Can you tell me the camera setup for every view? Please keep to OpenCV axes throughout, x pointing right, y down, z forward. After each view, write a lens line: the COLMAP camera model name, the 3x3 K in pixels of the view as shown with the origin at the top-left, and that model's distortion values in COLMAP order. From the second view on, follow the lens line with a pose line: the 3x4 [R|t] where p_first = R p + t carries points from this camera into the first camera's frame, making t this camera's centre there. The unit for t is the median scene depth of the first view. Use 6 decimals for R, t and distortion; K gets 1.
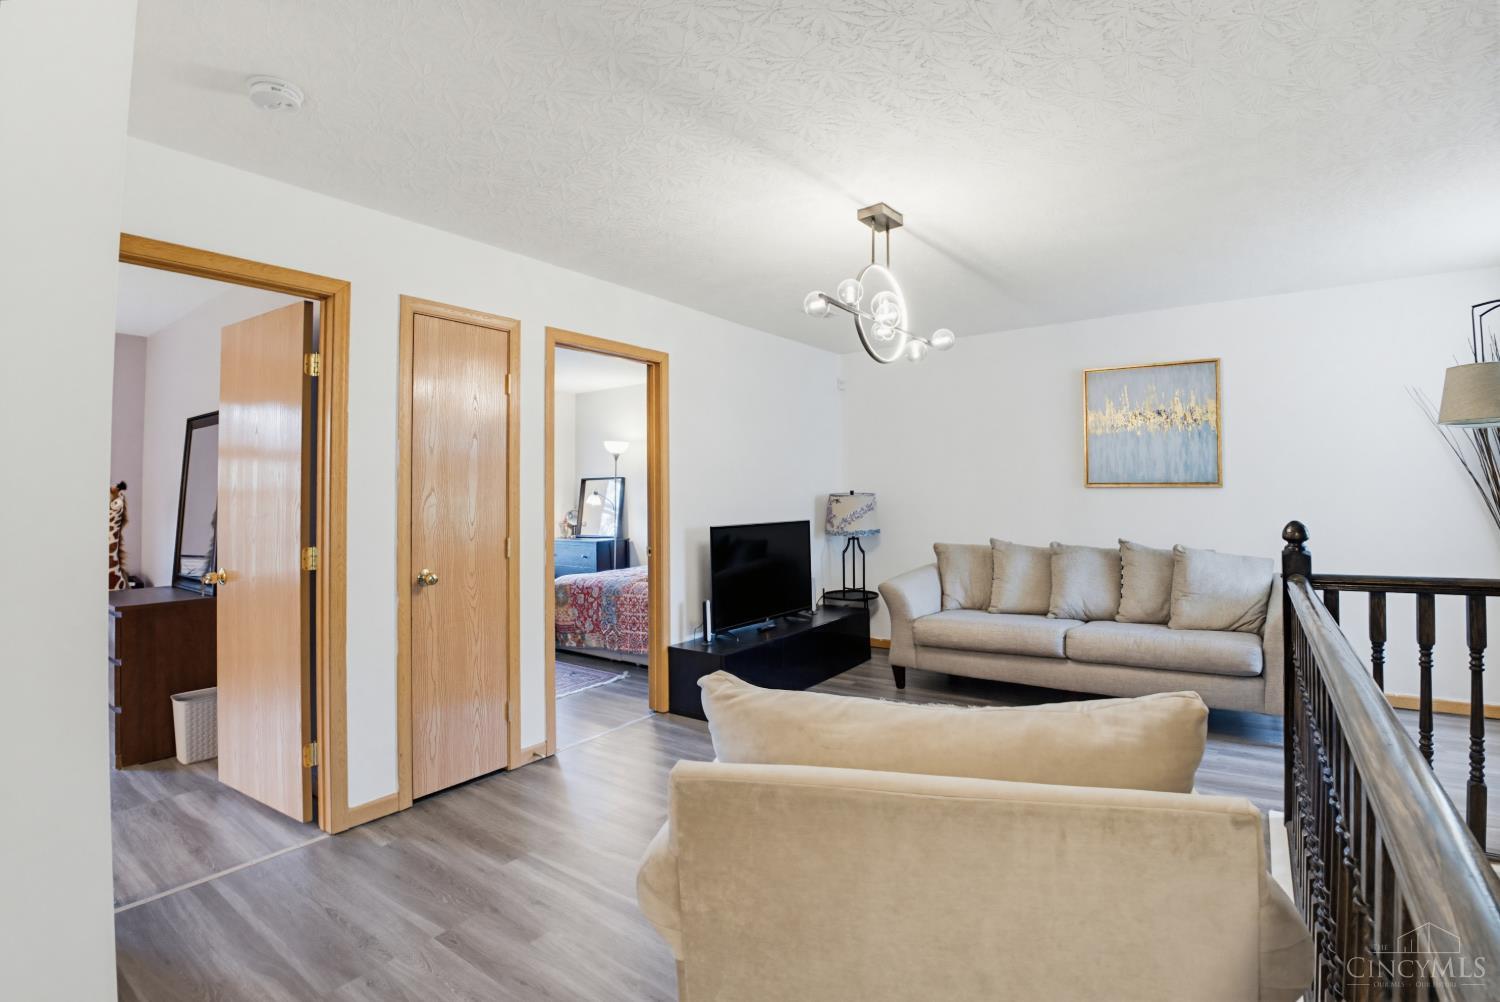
lens RADIAL K [[698.4, 0, 750.0], [0, 698.4, 501.0], [0, 0, 1]] dist [-0.046921, 0.001106]
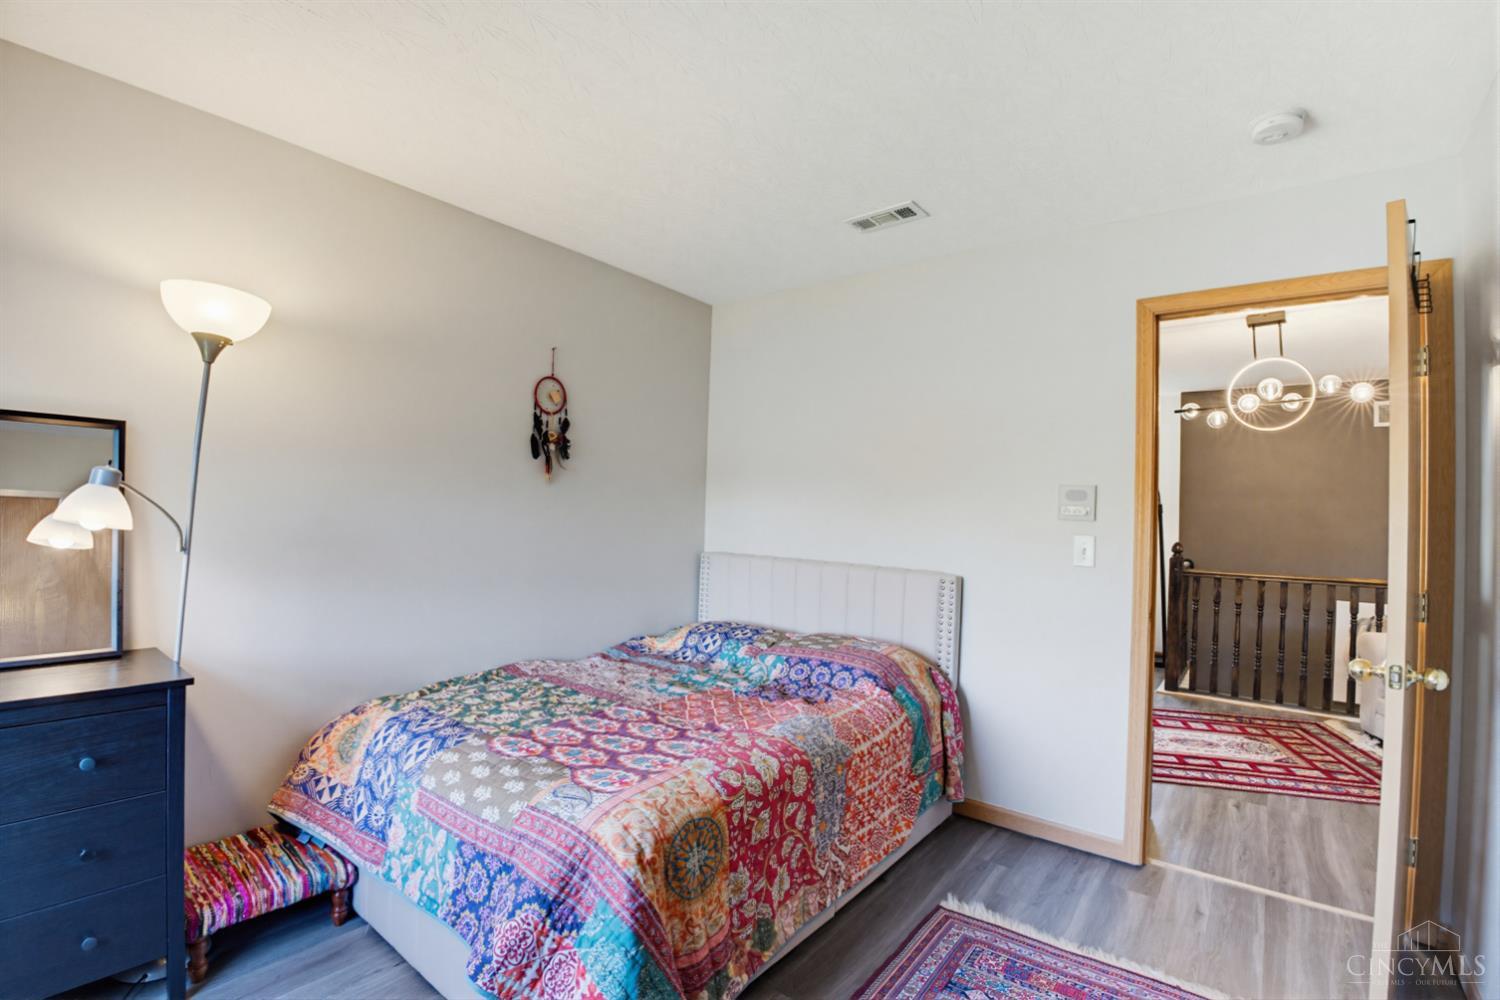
lens RADIAL K [[698.4, 0, 750.0], [0, 698.4, 500.0], [0, 0, 1]] dist [-0.046921, 0.001106]
pose [[0.033219, 0.010523, 0.999393, -0.585959], [-0.028811, 0.999539, -0.009566, -0.009660], [-0.999033, -0.028476, 0.033507, 1.027452]]
